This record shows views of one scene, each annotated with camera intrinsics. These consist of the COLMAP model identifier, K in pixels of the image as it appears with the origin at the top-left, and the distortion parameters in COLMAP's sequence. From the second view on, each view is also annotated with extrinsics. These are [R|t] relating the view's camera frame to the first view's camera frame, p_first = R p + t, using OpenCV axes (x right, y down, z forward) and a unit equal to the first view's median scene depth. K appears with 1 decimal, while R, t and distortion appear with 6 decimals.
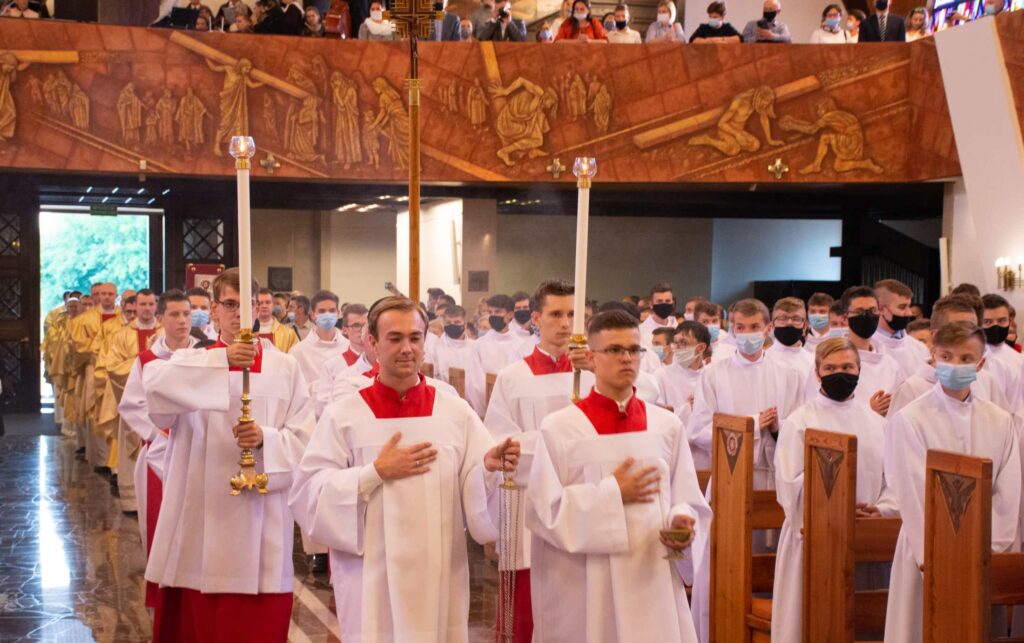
lens RADIAL K [[1659.4, 0, 449.7], [0, 1659.4, 378.5], [0, 0, 1]] dist [0.144380, 0.543545]
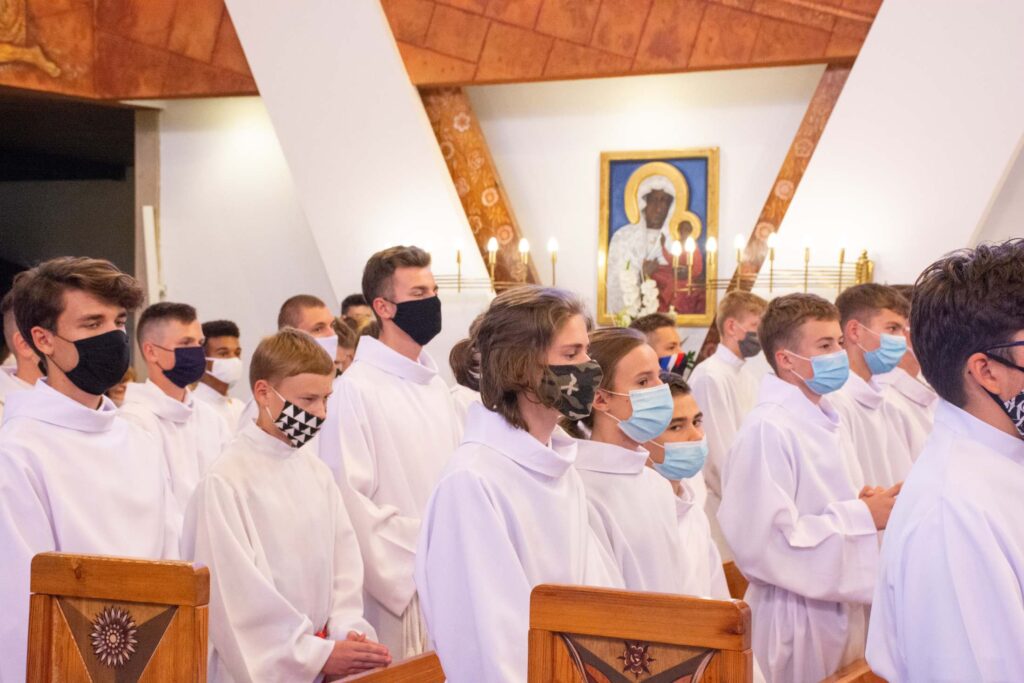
lens RADIAL K [[1832.3, 0, 513.3], [0, 1832.3, 339.9], [0, 0, 1]] dist [0.300984, 0.667501]
pose [[0.652153, -0.001758, 0.758085, -0.105499], [0.031856, 0.999178, -0.025087, -0.018477], [-0.757418, 0.040511, 0.651673, 0.506613]]
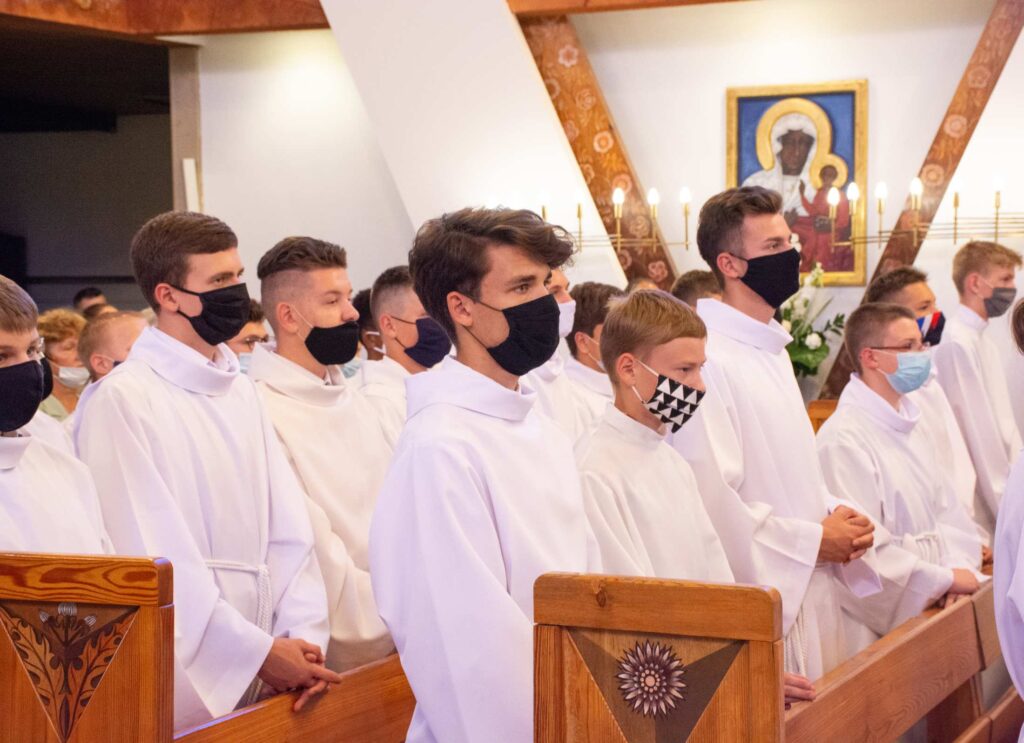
lens RADIAL K [[1989.0, 0, 557.7], [0, 1989.0, 369.5], [0, 0, 1]] dist [0.304808, 0.635906]
pose [[0.605693, -0.038067, 0.794788, -0.118370], [0.051766, 0.998624, 0.008380, -0.020840], [-0.794013, 0.036067, 0.606830, 0.564598]]
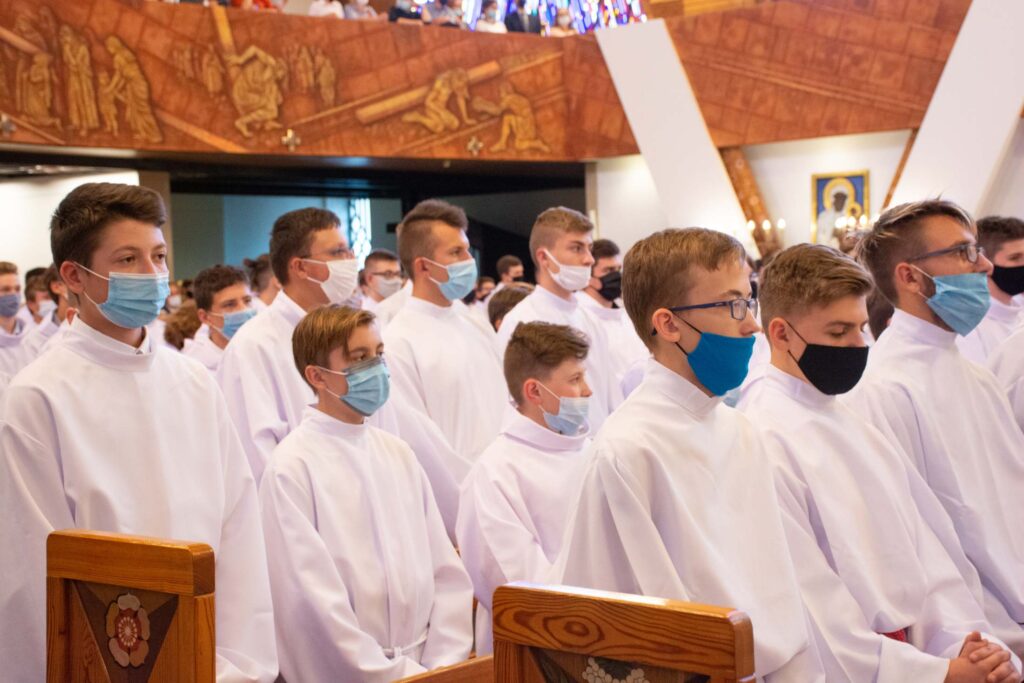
lens RADIAL K [[1674.0, 0, 515.2], [0, 1674.0, 333.1], [0, 0, 1]] dist [0.275842, 0.575757]
pose [[0.827845, -0.050436, 0.558684, -0.390600], [0.062130, 0.998066, -0.001960, -0.002215], [-0.557505, 0.036333, 0.829378, 0.099198]]
